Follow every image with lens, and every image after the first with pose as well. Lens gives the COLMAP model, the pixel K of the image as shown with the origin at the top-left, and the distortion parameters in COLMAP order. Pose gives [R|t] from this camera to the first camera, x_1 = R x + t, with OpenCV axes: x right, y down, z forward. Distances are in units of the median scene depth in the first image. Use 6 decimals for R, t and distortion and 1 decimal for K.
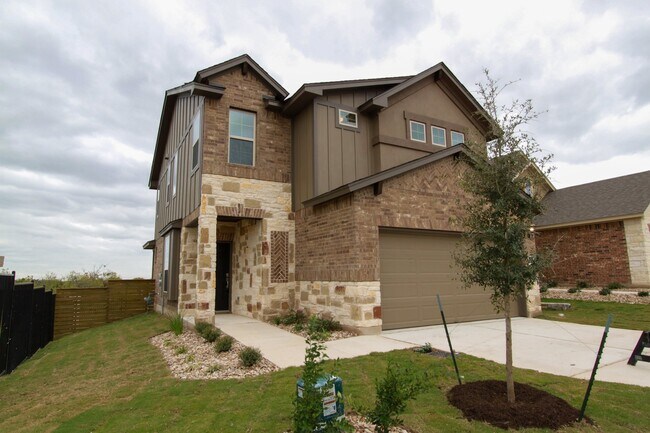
lens RADIAL K [[386.7, 0, 322.3], [0, 386.7, 215.3], [0, 0, 1]] dist [-0.015630, 0.001620]
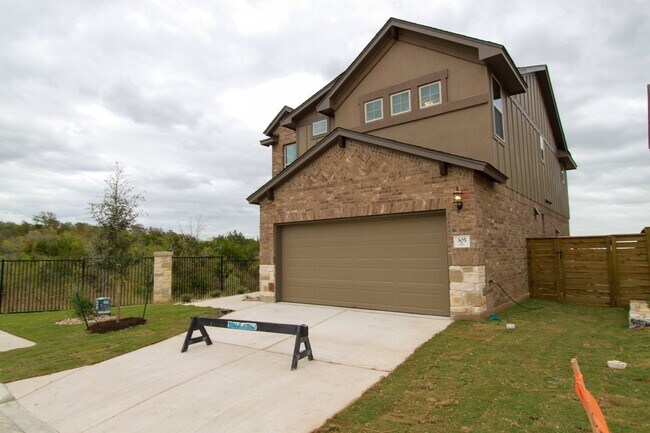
lens RADIAL K [[386.7, 0, 322.3], [0, 386.7, 215.3], [0, 0, 1]] dist [-0.015630, 0.001620]
pose [[0.368478, -0.085231, -0.925721, 1.228739], [0.156009, 0.987336, -0.028805, 0.054987], [0.916453, -0.133807, 0.377108, 0.559144]]
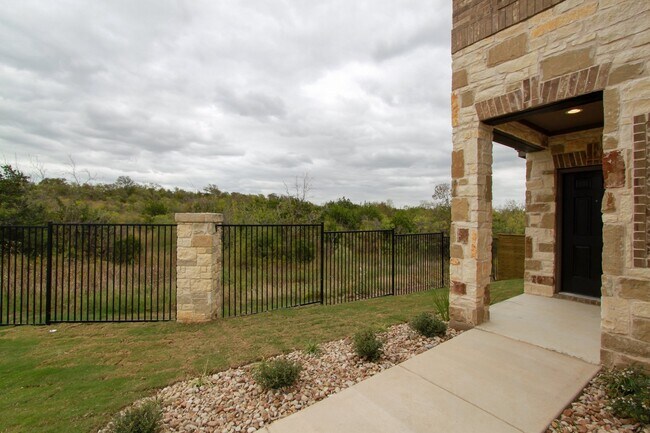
lens RADIAL K [[300.1, 0, 324.7], [0, 300.1, 218.4], [0, 0, 1]] dist [-0.011649, 0.000284]
pose [[0.093720, 0.016540, -0.995461, 0.107419], [0.147723, 0.988563, 0.030333, 0.084667], [0.984578, -0.149896, 0.090205, 0.724918]]
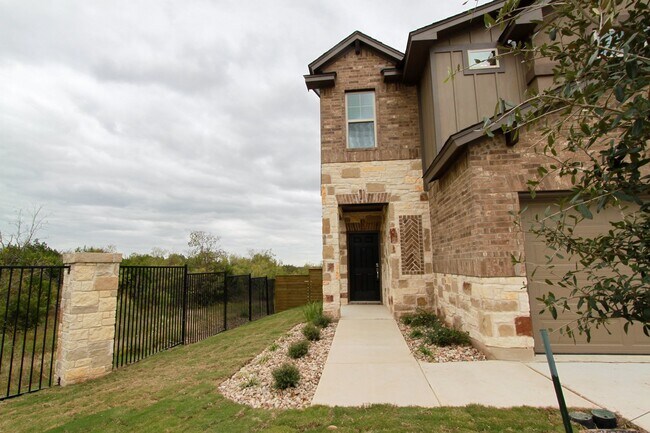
lens RADIAL K [[322.7, 0, 325.0], [0, 322.7, 216.5], [0, 0, 1]] dist [-0.016251, 0.000538]
pose [[0.809265, -0.088784, -0.580696, 0.163640], [0.096149, 0.995201, -0.018165, 0.040991], [0.579522, -0.041133, 0.813918, 0.318066]]
